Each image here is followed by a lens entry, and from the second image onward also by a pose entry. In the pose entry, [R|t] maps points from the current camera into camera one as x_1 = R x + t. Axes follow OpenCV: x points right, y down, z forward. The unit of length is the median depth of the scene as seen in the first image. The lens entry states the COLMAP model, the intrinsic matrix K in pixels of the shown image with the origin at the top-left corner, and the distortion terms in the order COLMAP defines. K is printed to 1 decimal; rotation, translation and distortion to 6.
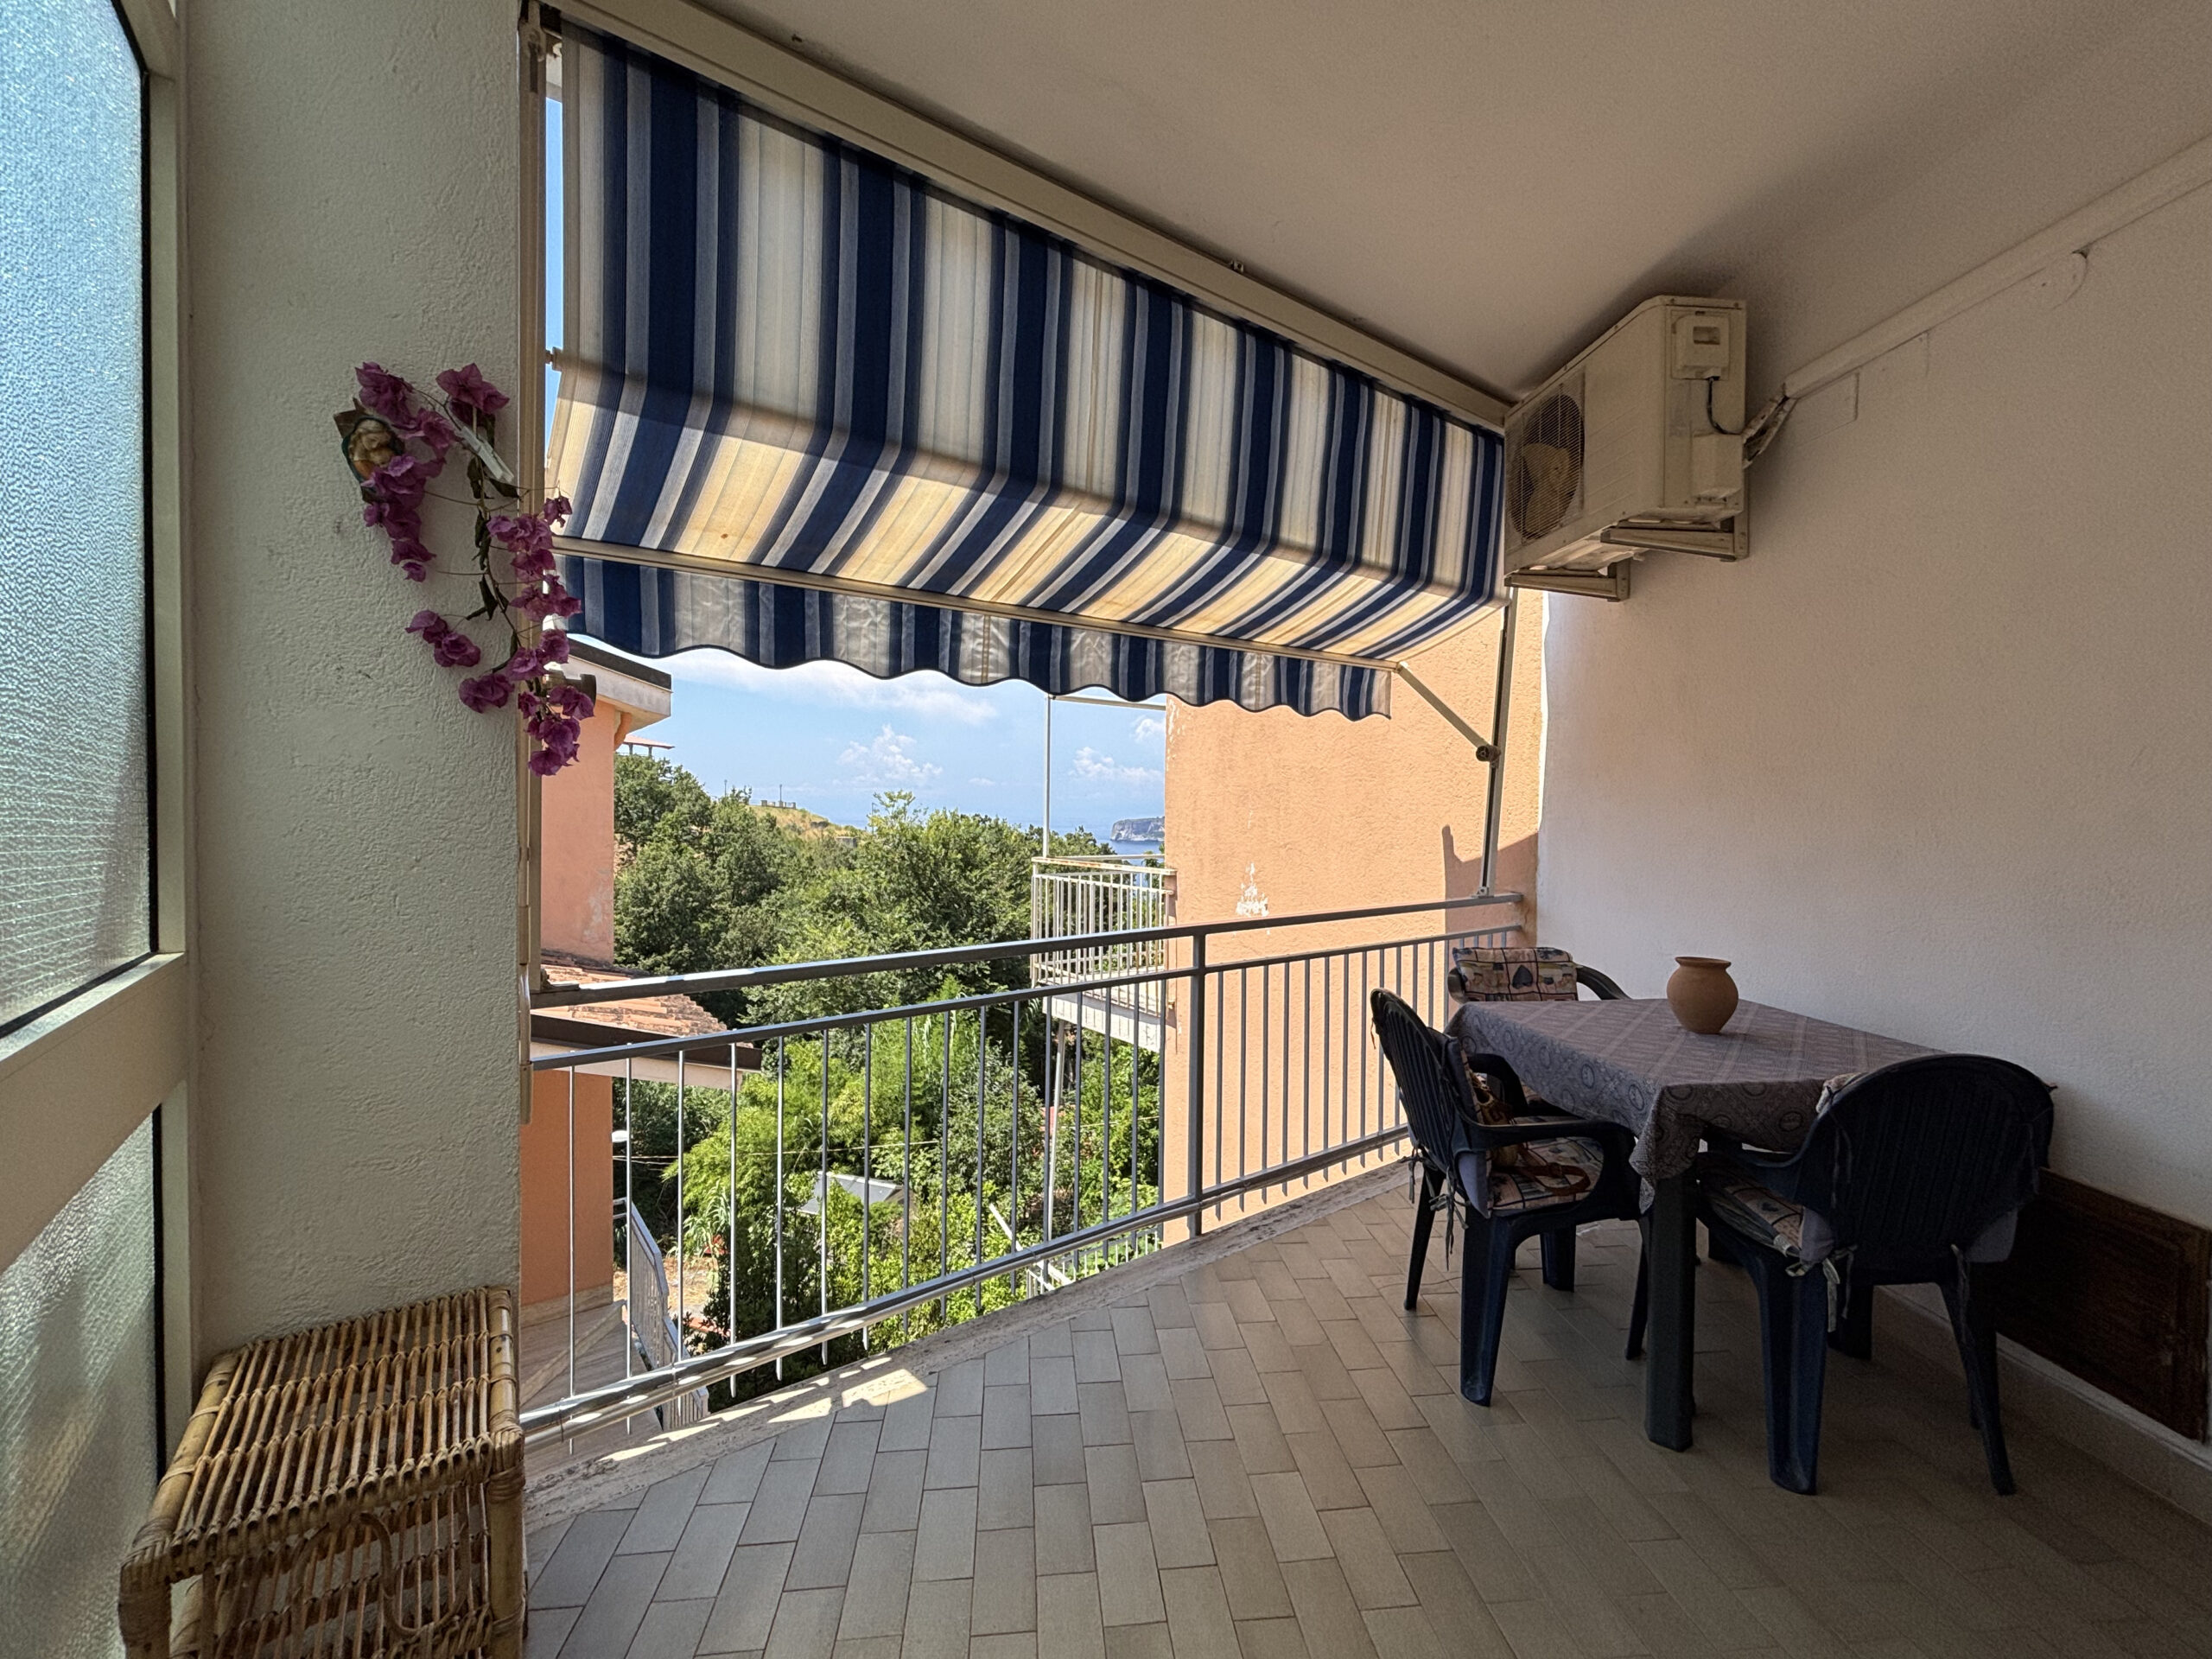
lens RADIAL K [[924.3, 0, 1110.3], [0, 924.3, 821.4], [0, 0, 1]] dist [0.002725, -0.001844]
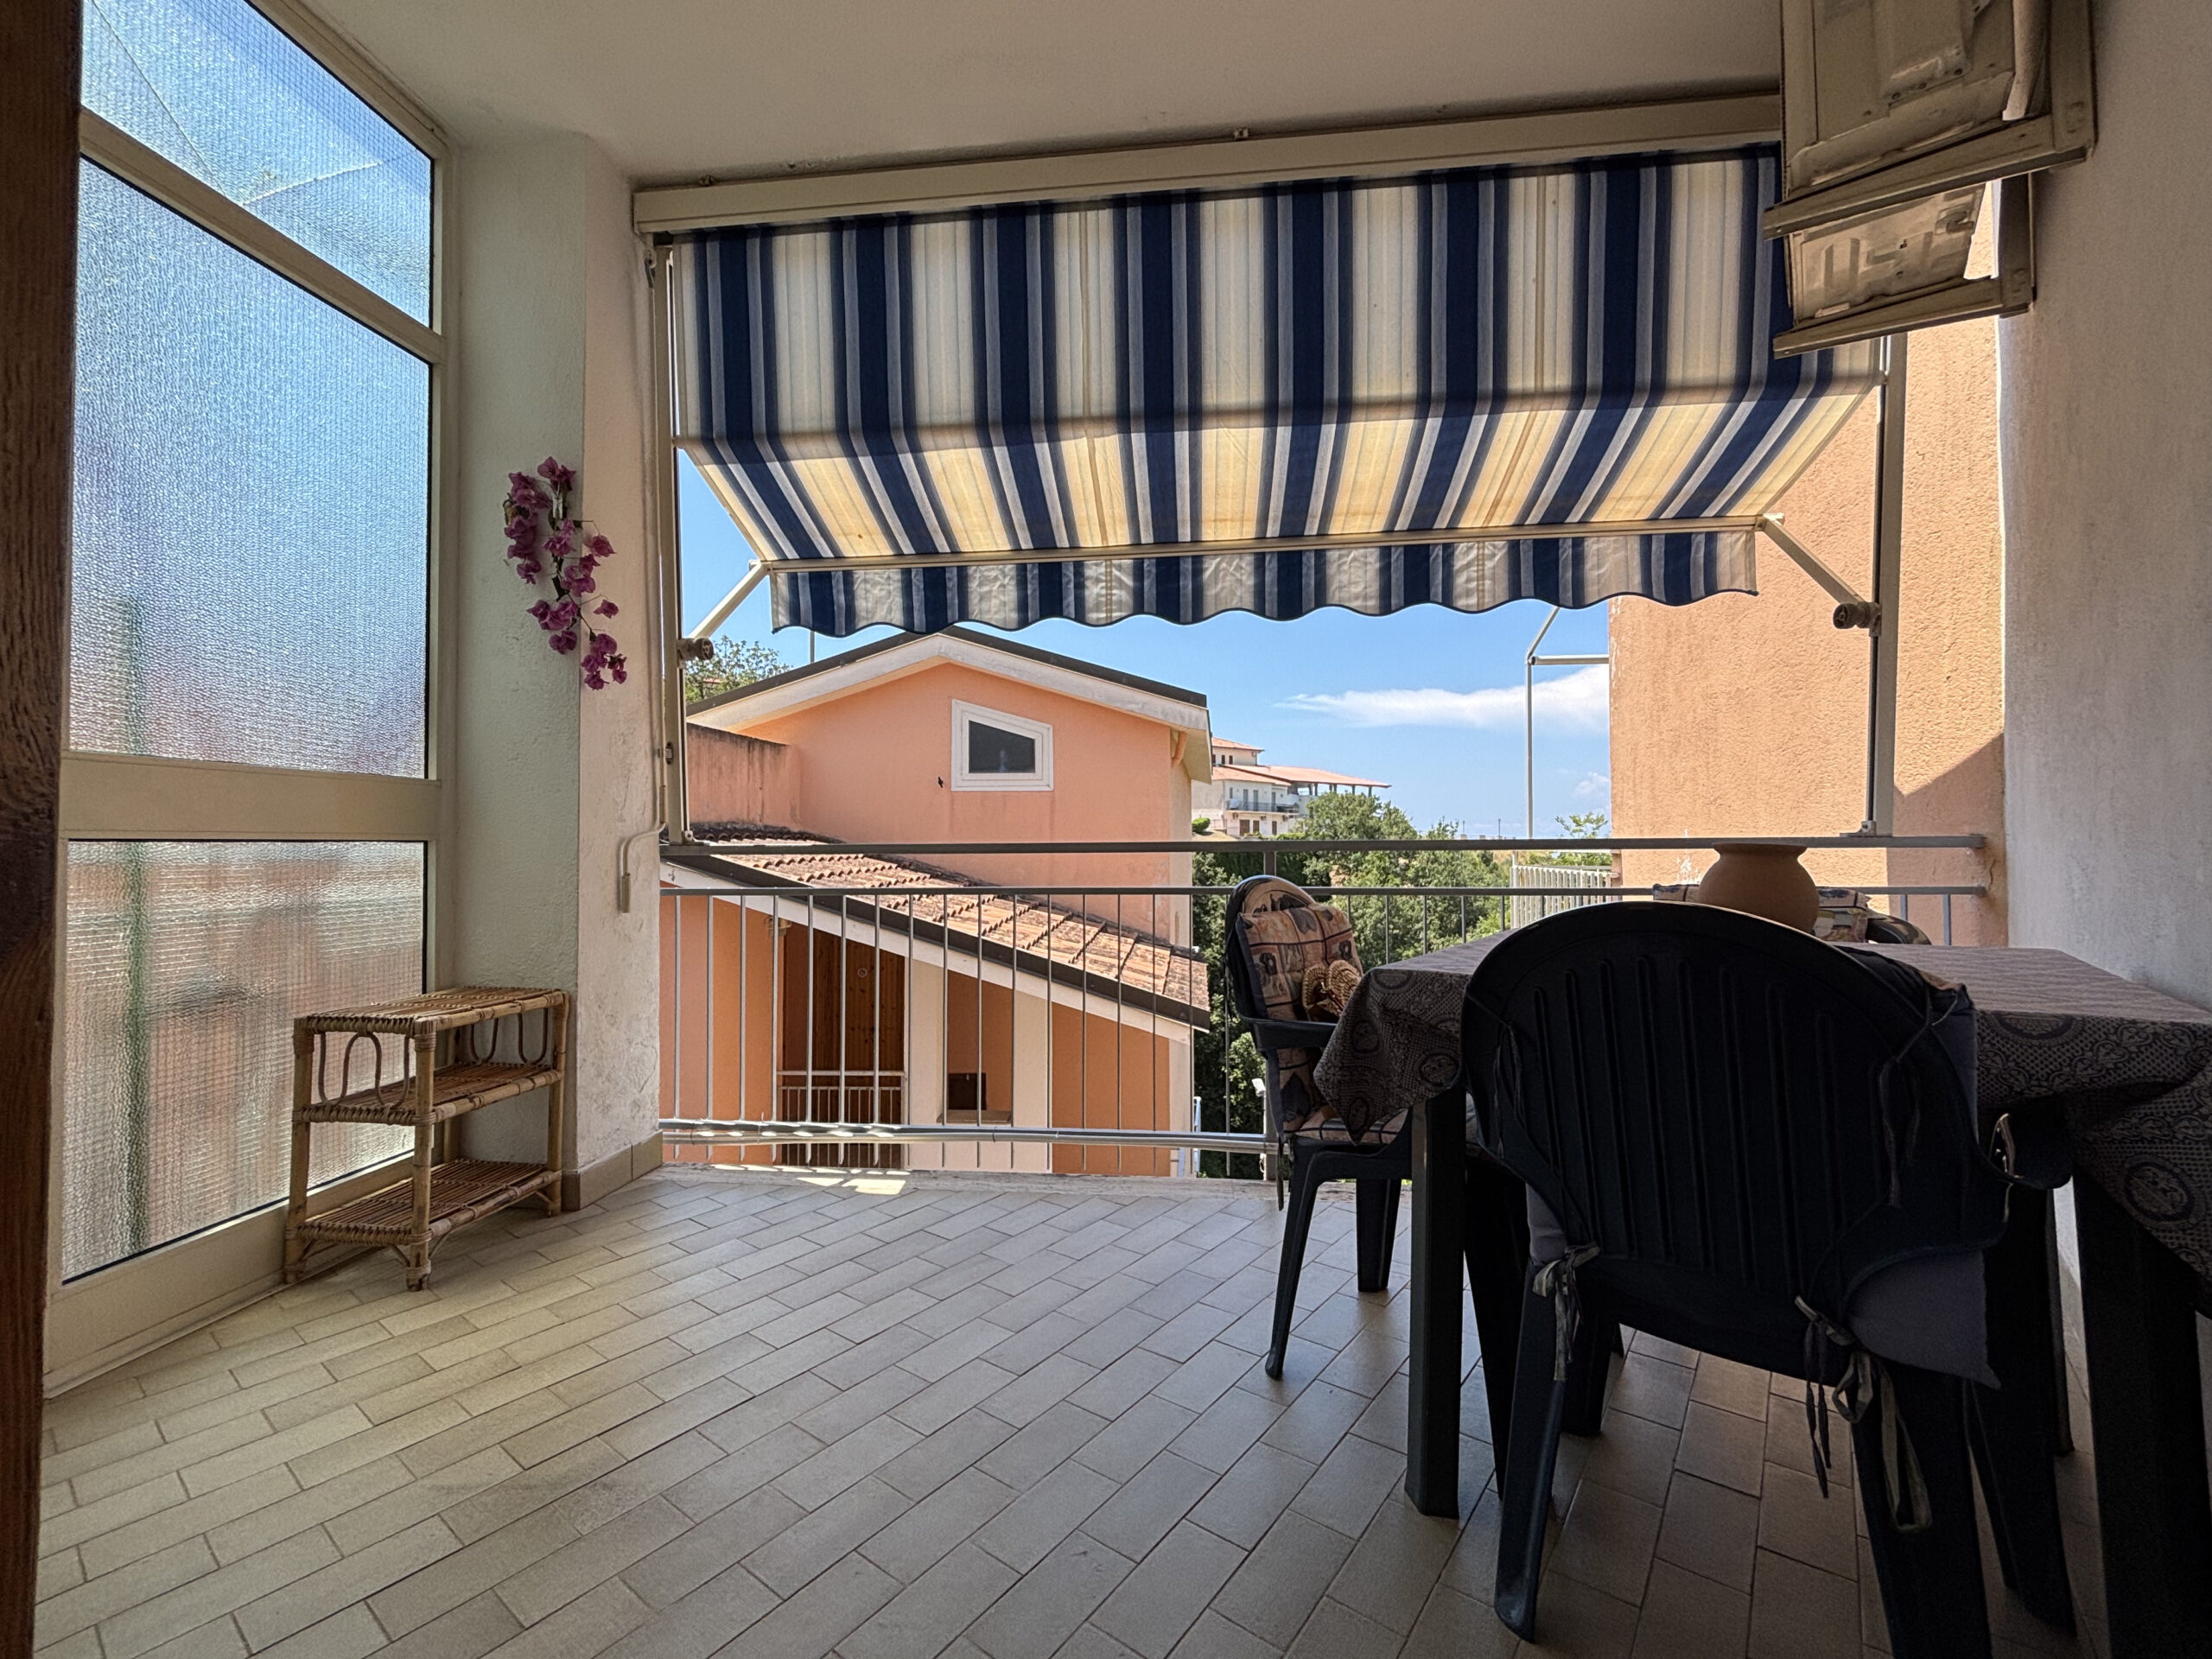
lens RADIAL K [[924.3, 0, 1102.9], [0, 924.3, 822.0], [0, 0, 1]] dist [0.002725, -0.001844]
pose [[0.732001, -0.026932, -0.680771, 0.477349], [0.001448, 0.999278, -0.037976, 0.101545], [0.681302, 0.026813, 0.731511, 0.167918]]
